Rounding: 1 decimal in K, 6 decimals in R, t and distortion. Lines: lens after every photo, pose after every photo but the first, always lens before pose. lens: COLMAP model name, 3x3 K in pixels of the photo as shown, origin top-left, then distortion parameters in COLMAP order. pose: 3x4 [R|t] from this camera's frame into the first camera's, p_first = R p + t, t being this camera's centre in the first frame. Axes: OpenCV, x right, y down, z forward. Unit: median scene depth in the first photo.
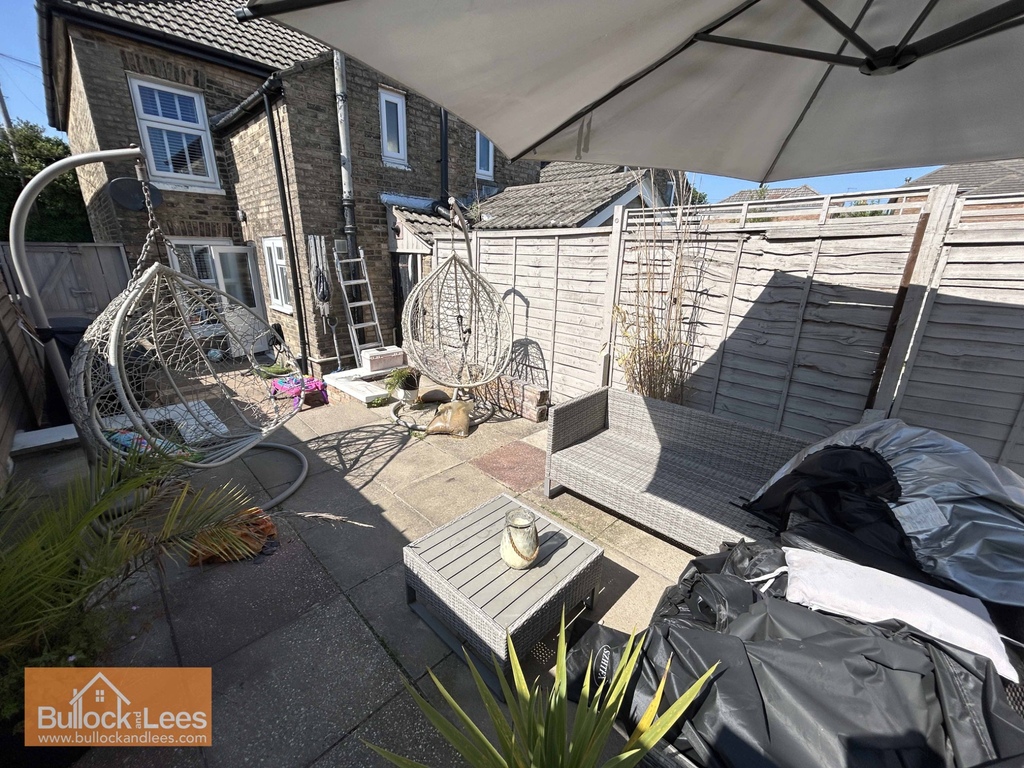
lens RADIAL K [[410.7, 0, 511.1], [0, 410.7, 383.1], [0, 0, 1]] dist [-0.001815, -0.001008]
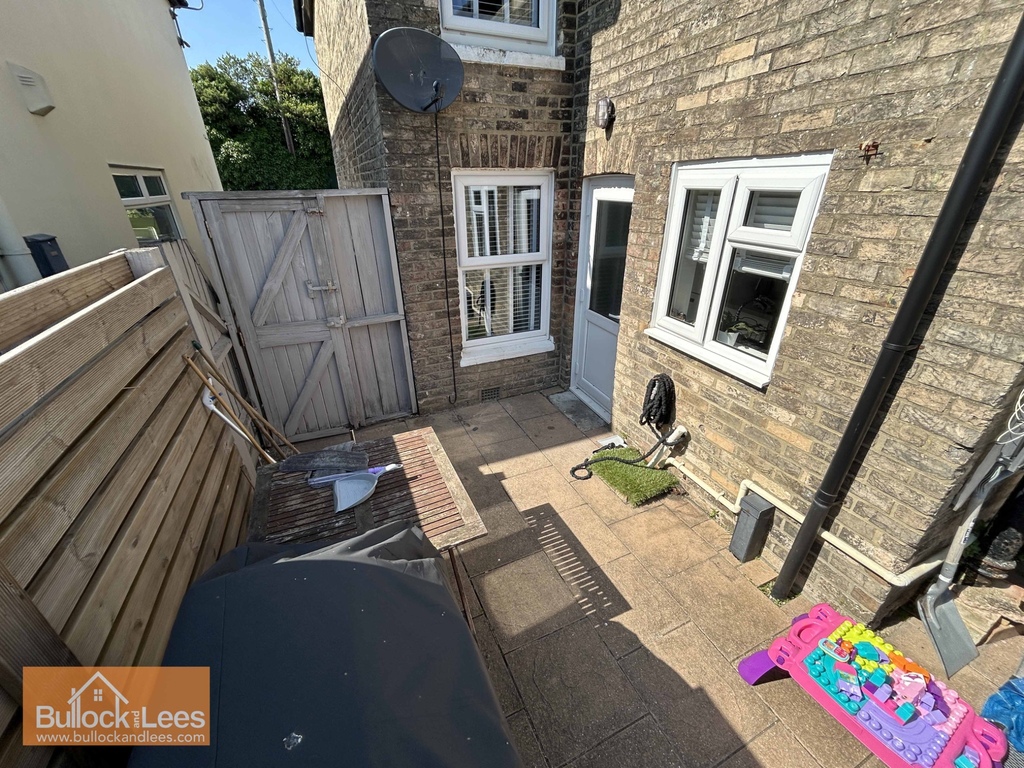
lens RADIAL K [[410.7, 0, 506.2], [0, 410.7, 384.2], [0, 0, 1]] dist [-0.001815, -0.001008]
pose [[0.917463, 0.150060, -0.368433, -0.599359], [-0.094484, 0.981823, 0.164609, -0.204319], [0.386437, -0.116212, 0.914965, 0.575565]]
